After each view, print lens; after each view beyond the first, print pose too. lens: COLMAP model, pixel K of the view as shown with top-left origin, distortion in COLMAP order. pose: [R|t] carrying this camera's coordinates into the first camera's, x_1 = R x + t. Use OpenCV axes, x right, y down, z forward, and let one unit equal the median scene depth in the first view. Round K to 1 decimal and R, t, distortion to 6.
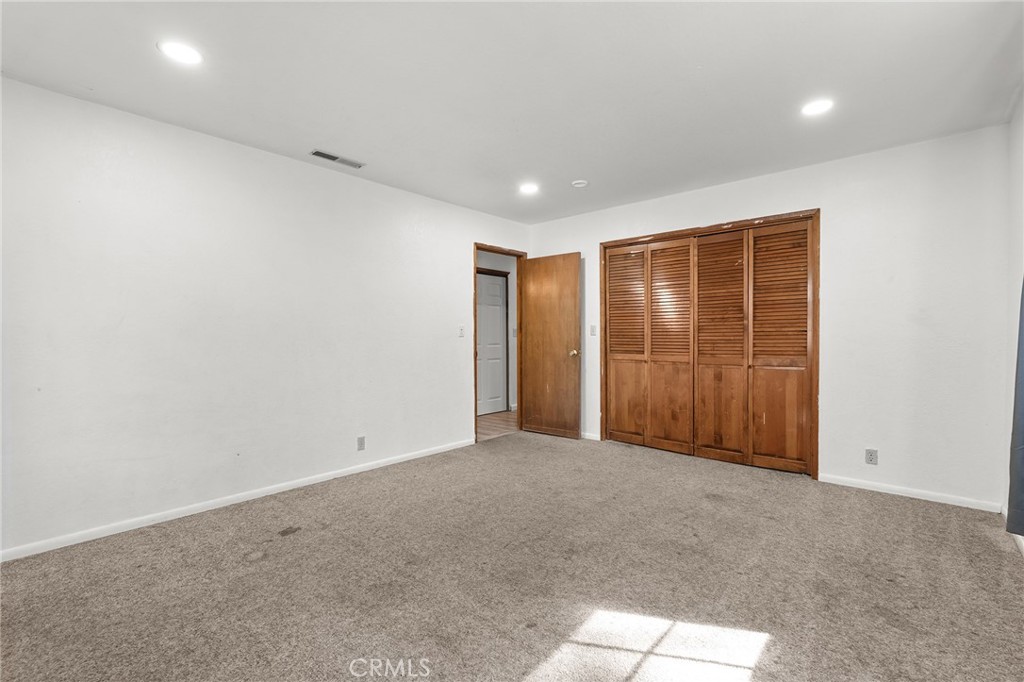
lens RADIAL K [[456.7, 0, 511.6], [0, 456.7, 341.4], [0, 0, 1]] dist [0.003697, 0.000227]
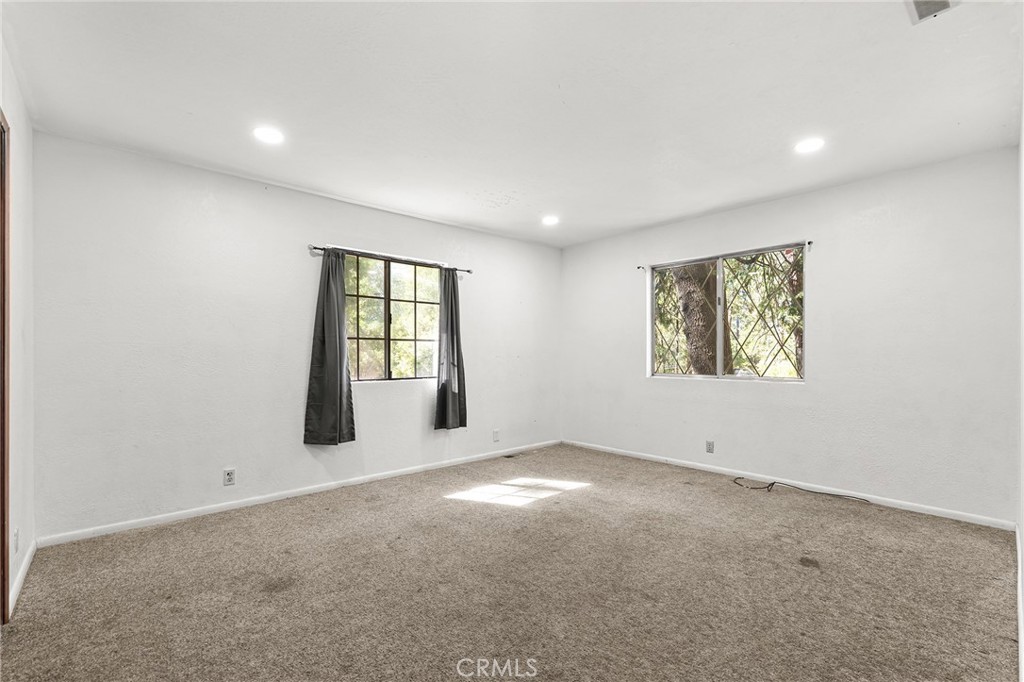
lens RADIAL K [[456.7, 0, 512.4], [0, 456.7, 346.5], [0, 0, 1]] dist [0.003697, 0.000227]
pose [[-0.994079, 0.007515, 0.108399, 0.011403], [0.006632, 0.999942, -0.008503, -0.023962], [-0.108456, -0.007734, -0.994071, 2.205351]]
